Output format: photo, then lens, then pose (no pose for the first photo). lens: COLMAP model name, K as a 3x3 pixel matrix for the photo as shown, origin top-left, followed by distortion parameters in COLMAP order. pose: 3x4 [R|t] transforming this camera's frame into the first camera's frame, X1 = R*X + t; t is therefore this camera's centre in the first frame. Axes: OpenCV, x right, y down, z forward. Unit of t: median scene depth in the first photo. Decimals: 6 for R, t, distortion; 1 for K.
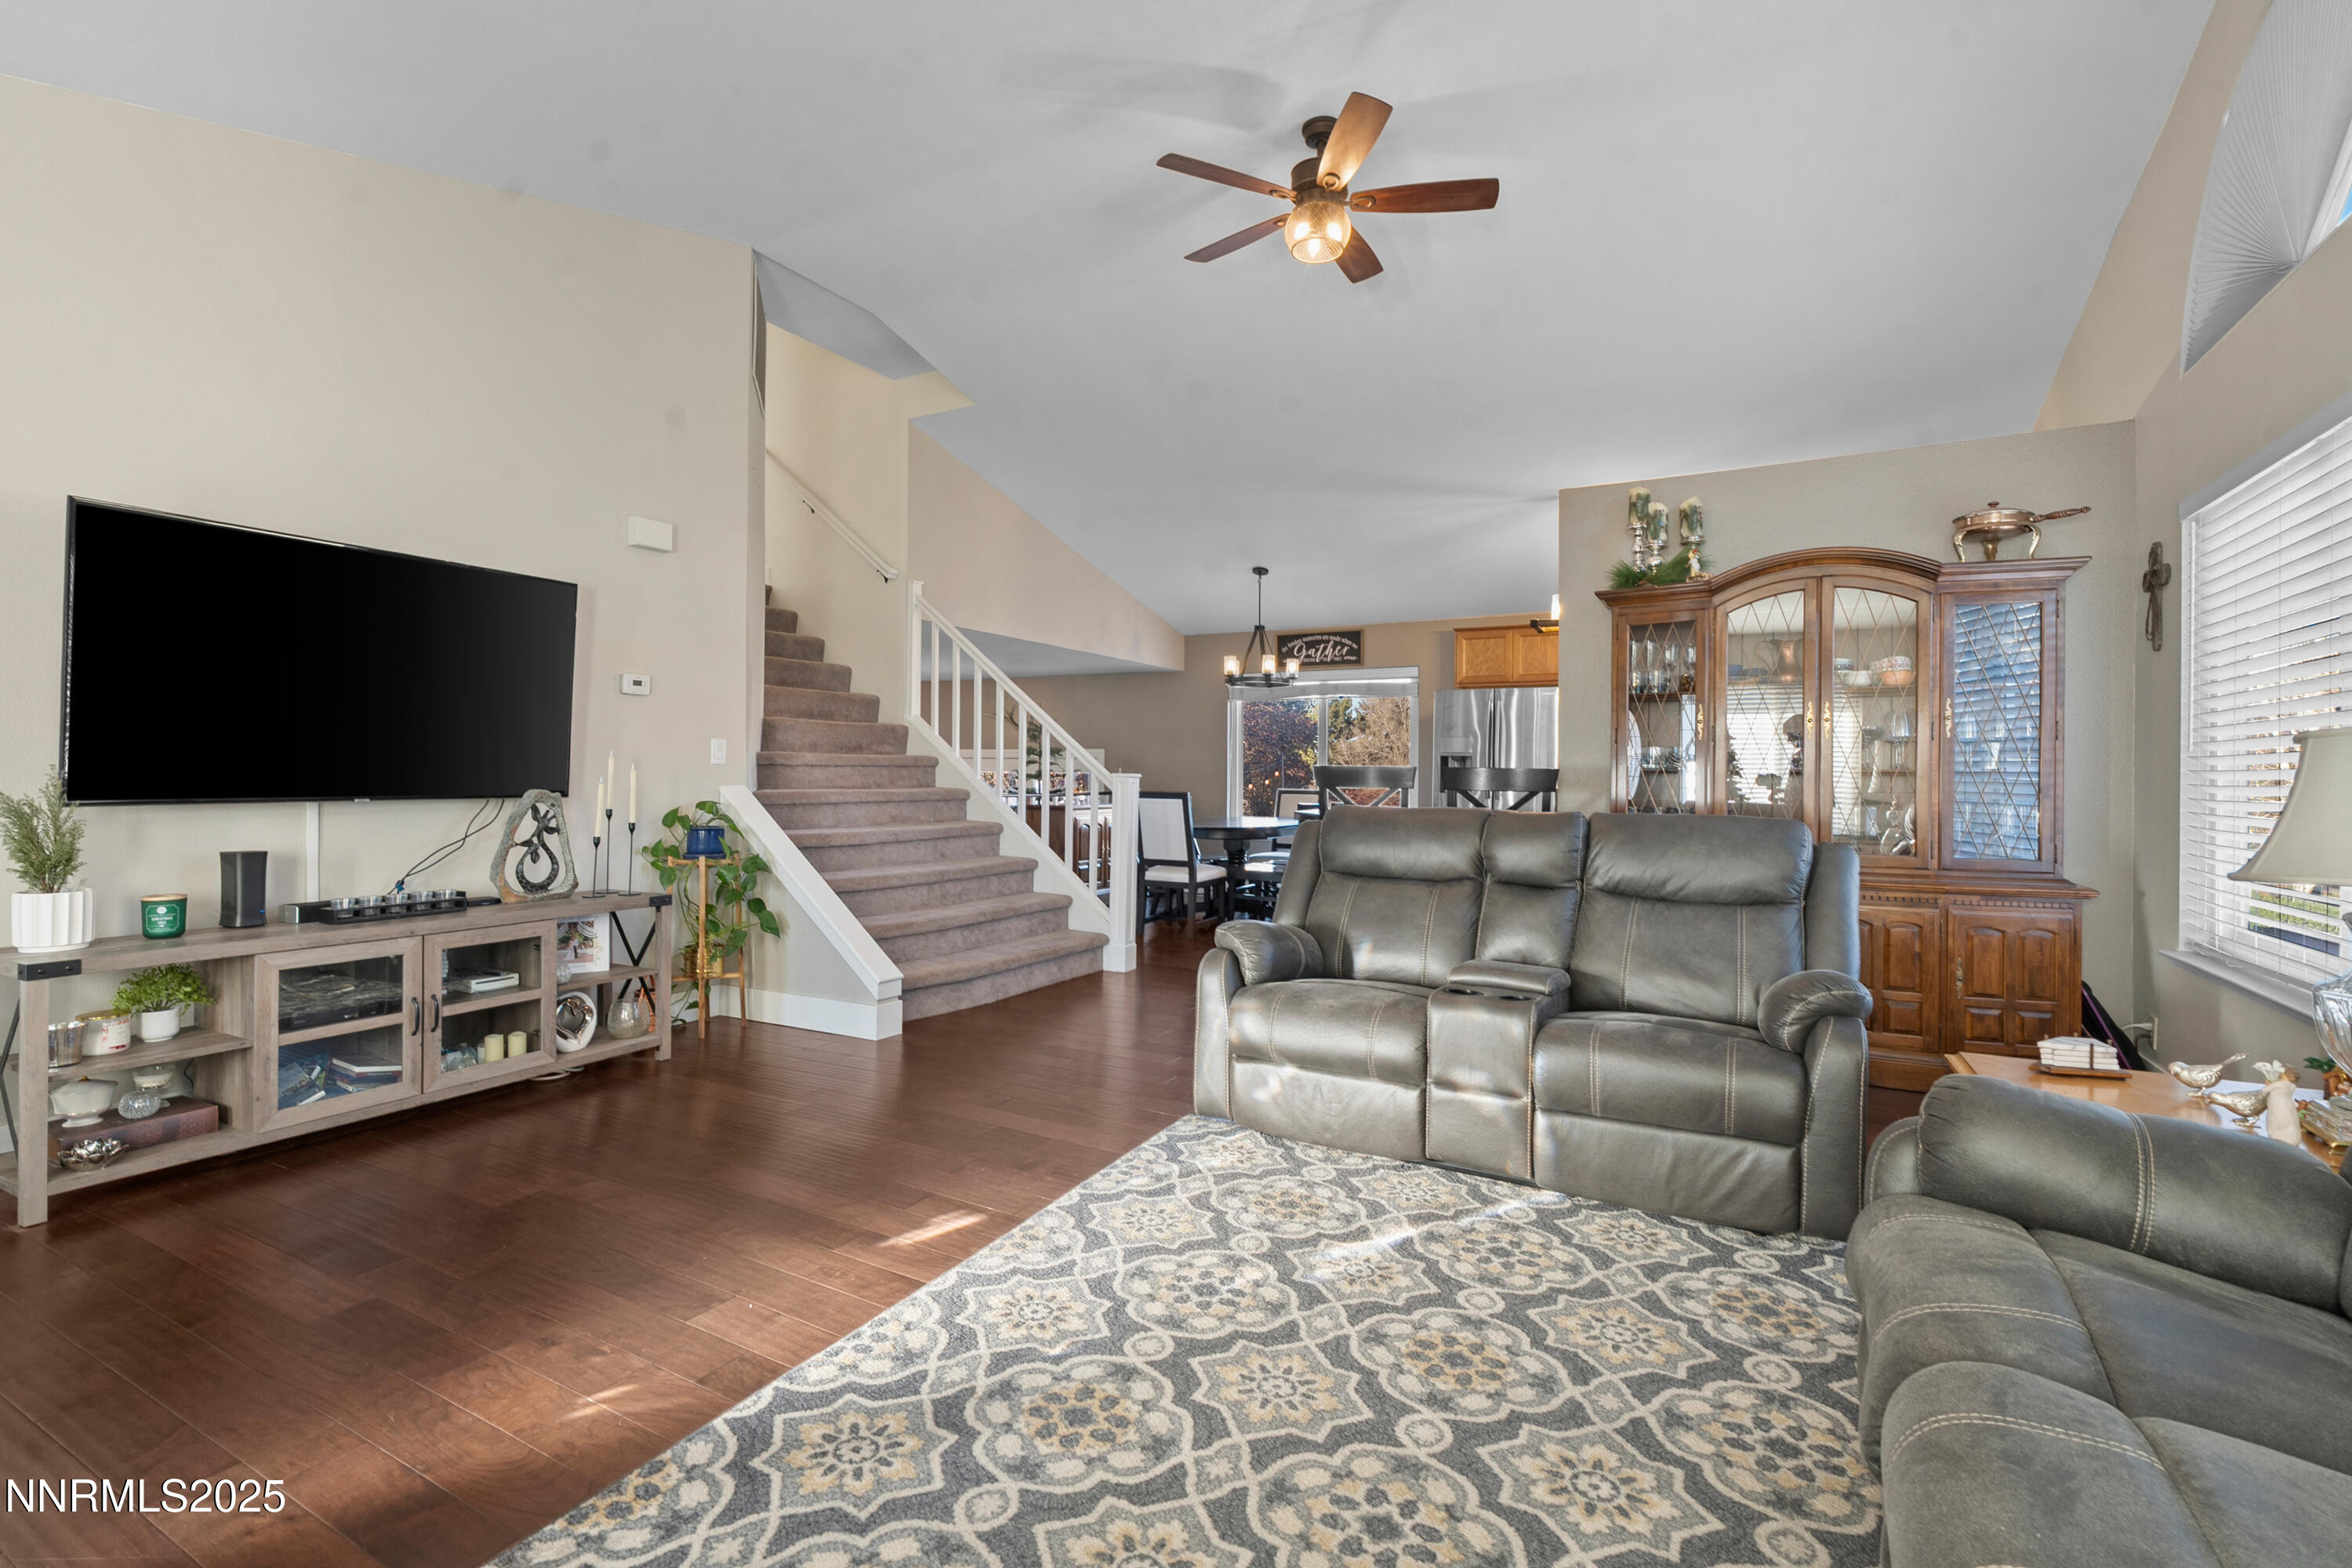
lens RADIAL K [[1062.0, 0, 1149.0], [0, 1062.0, 772.9], [0, 0, 1]] dist [-0.005371, 0.001073]
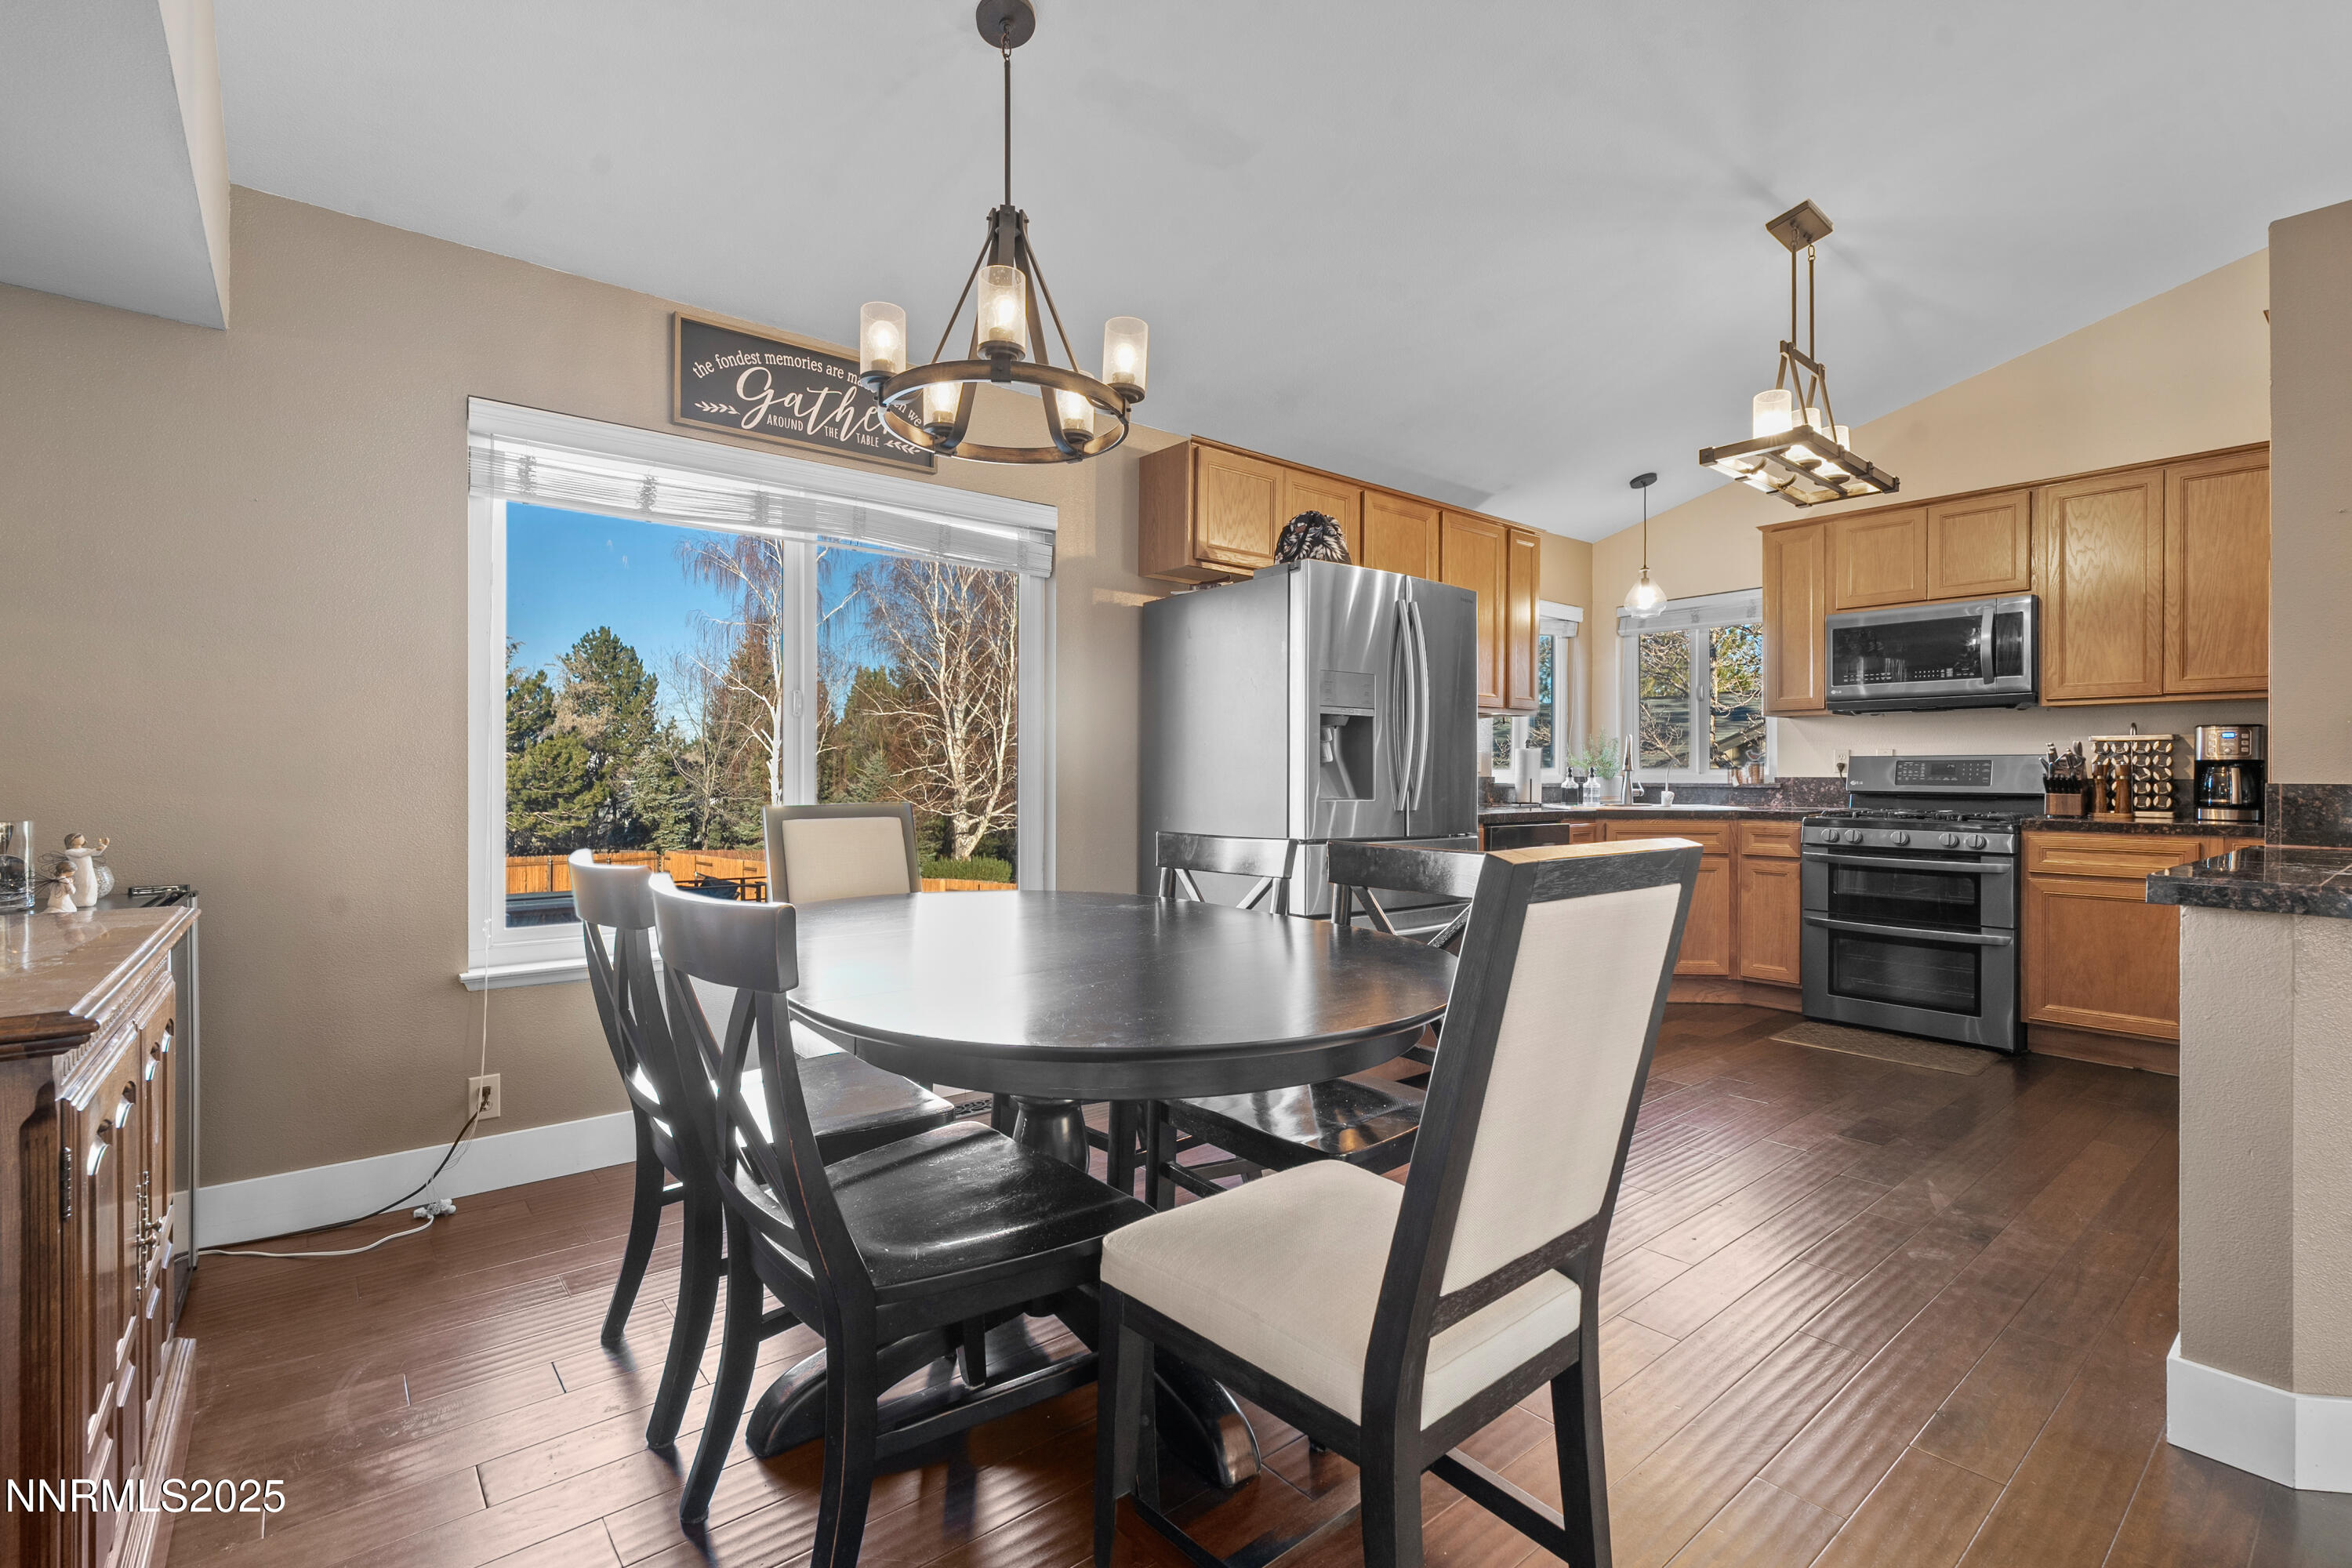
lens RADIAL K [[1062.0, 0, 1180.9], [0, 1062.0, 776.3], [0, 0, 1]] dist [-0.005371, 0.001073]
pose [[0.351404, -0.006562, 0.936201, -0.328976], [0.005009, 0.999974, 0.005129, 0.018610], [-0.936210, 0.002887, 0.351428, 1.969835]]
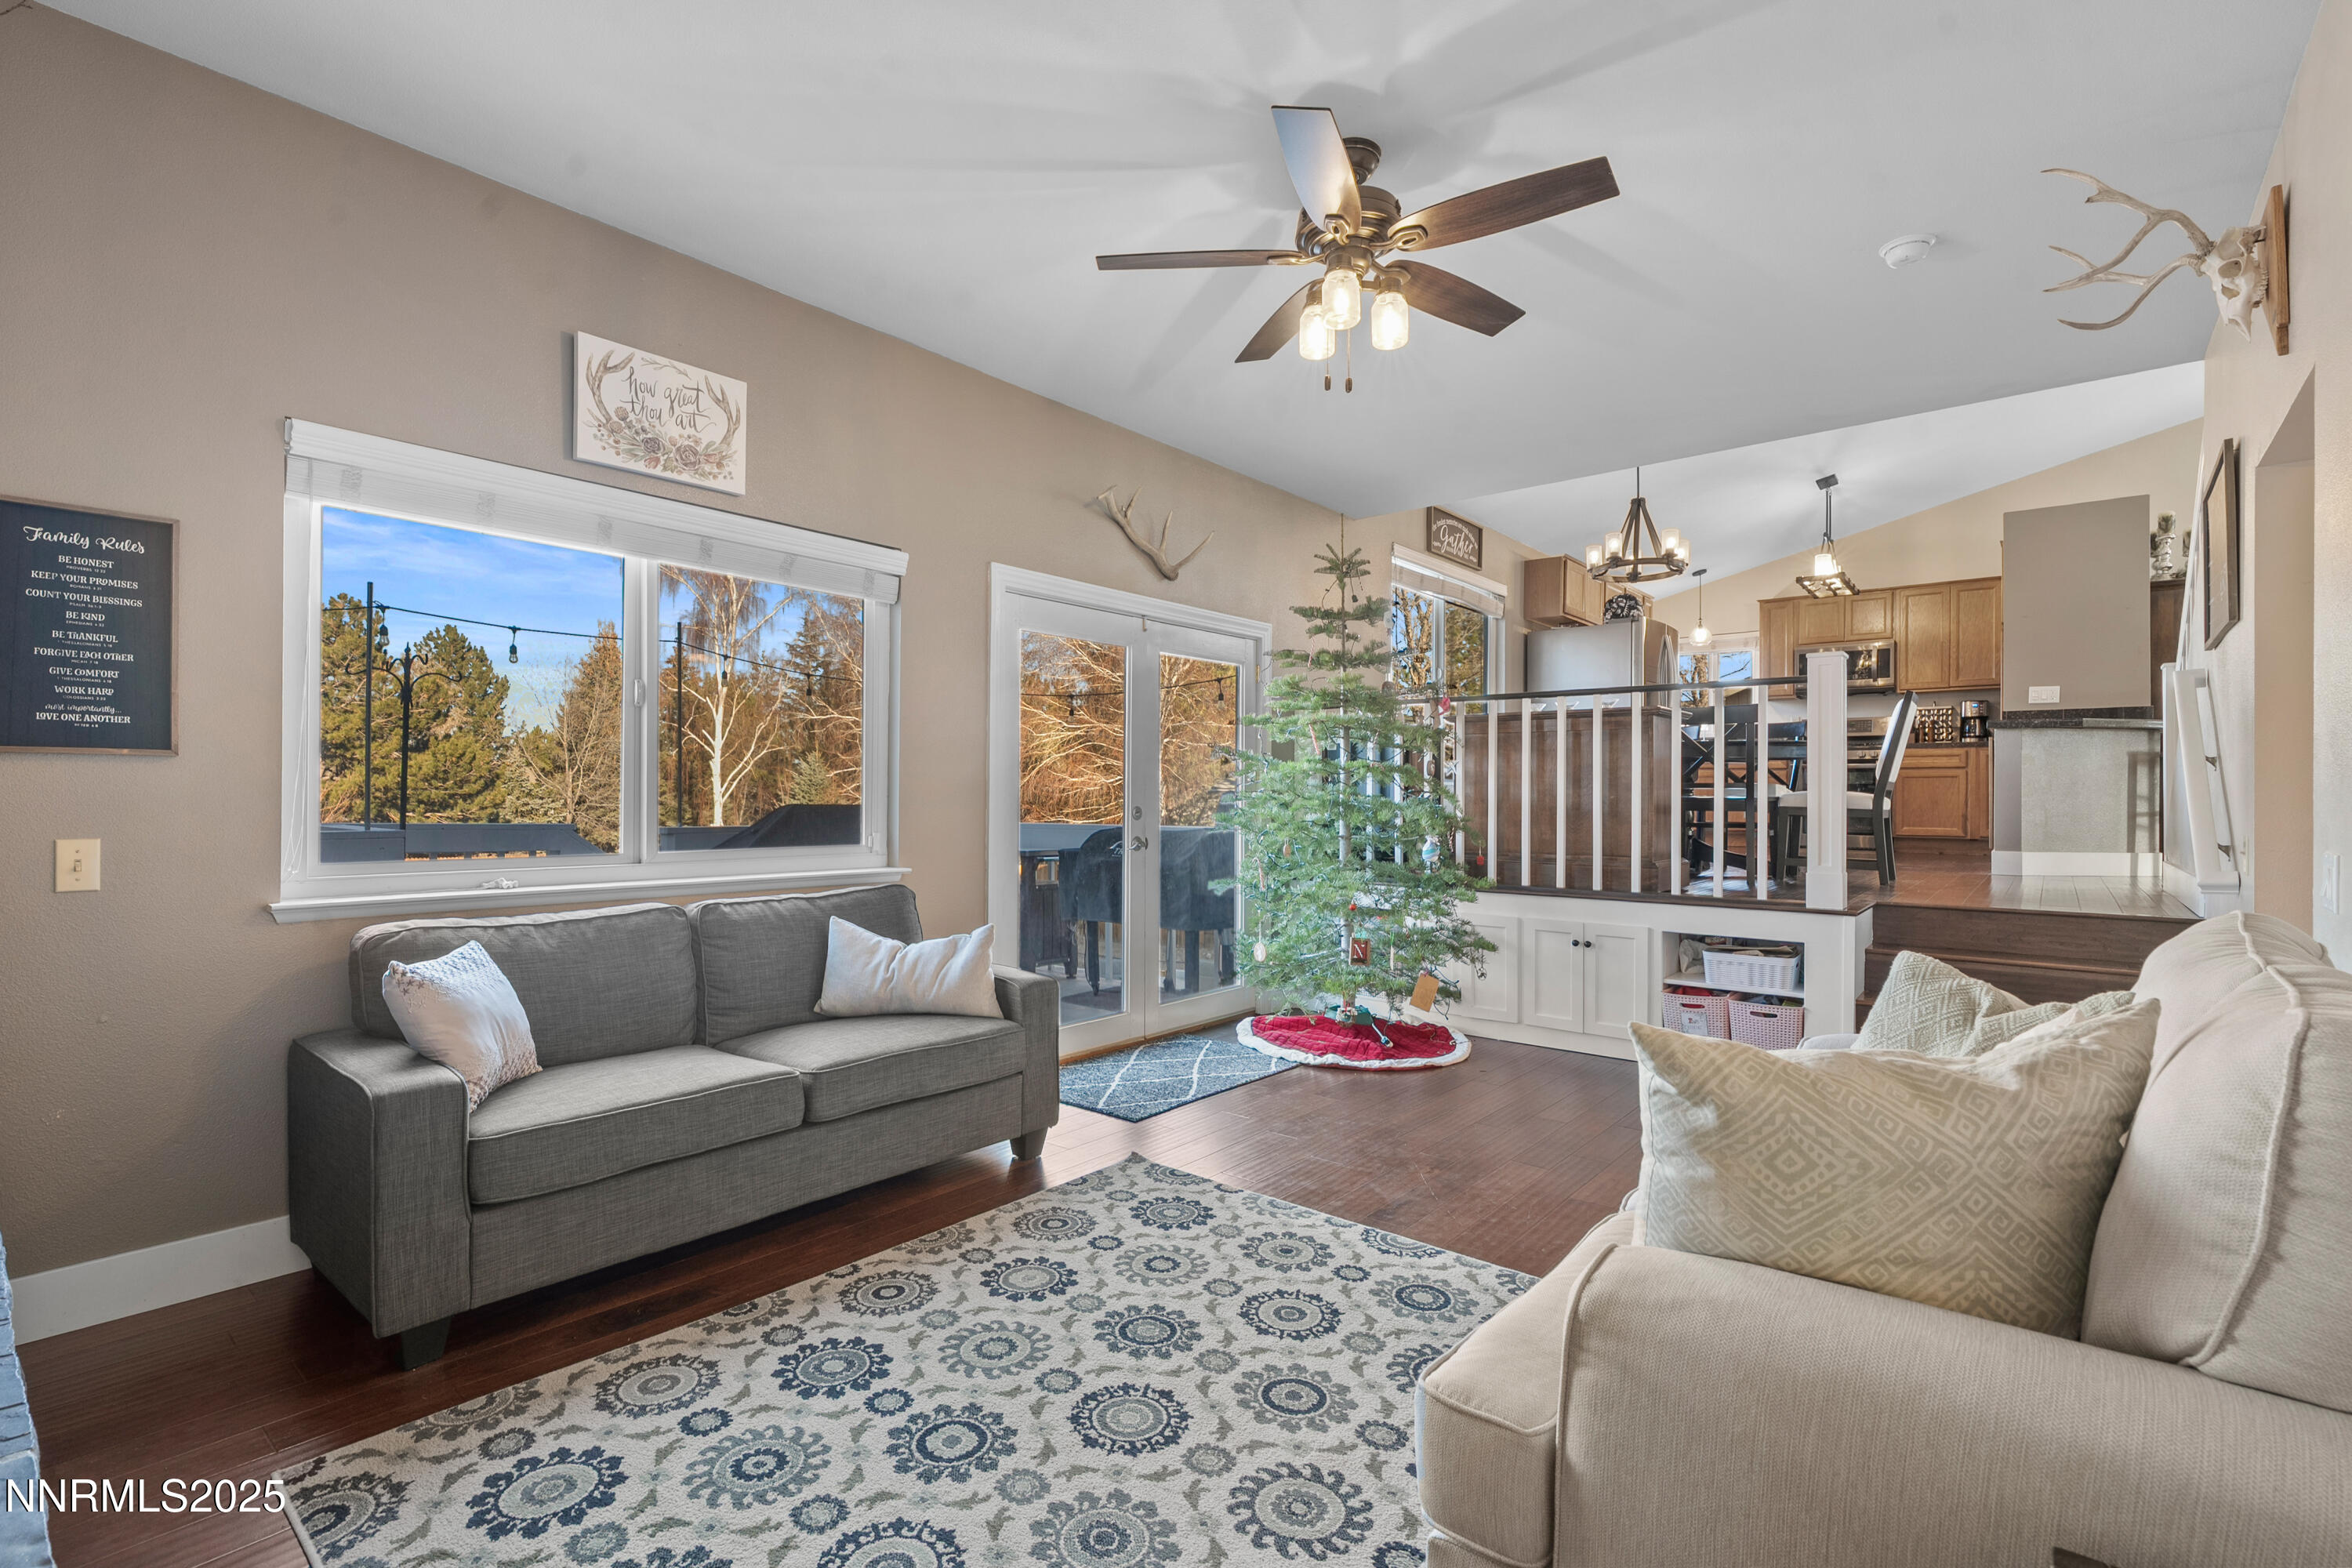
lens RADIAL K [[1062.0, 0, 1168.8], [0, 1062.0, 793.6], [0, 0, 1]] dist [-0.005371, 0.001073]
pose [[0.180754, -0.003914, 0.983520, -1.514515], [0.000044, 0.999992, 0.003972, 0.161864], [-0.983528, -0.000675, 0.180753, 2.640431]]
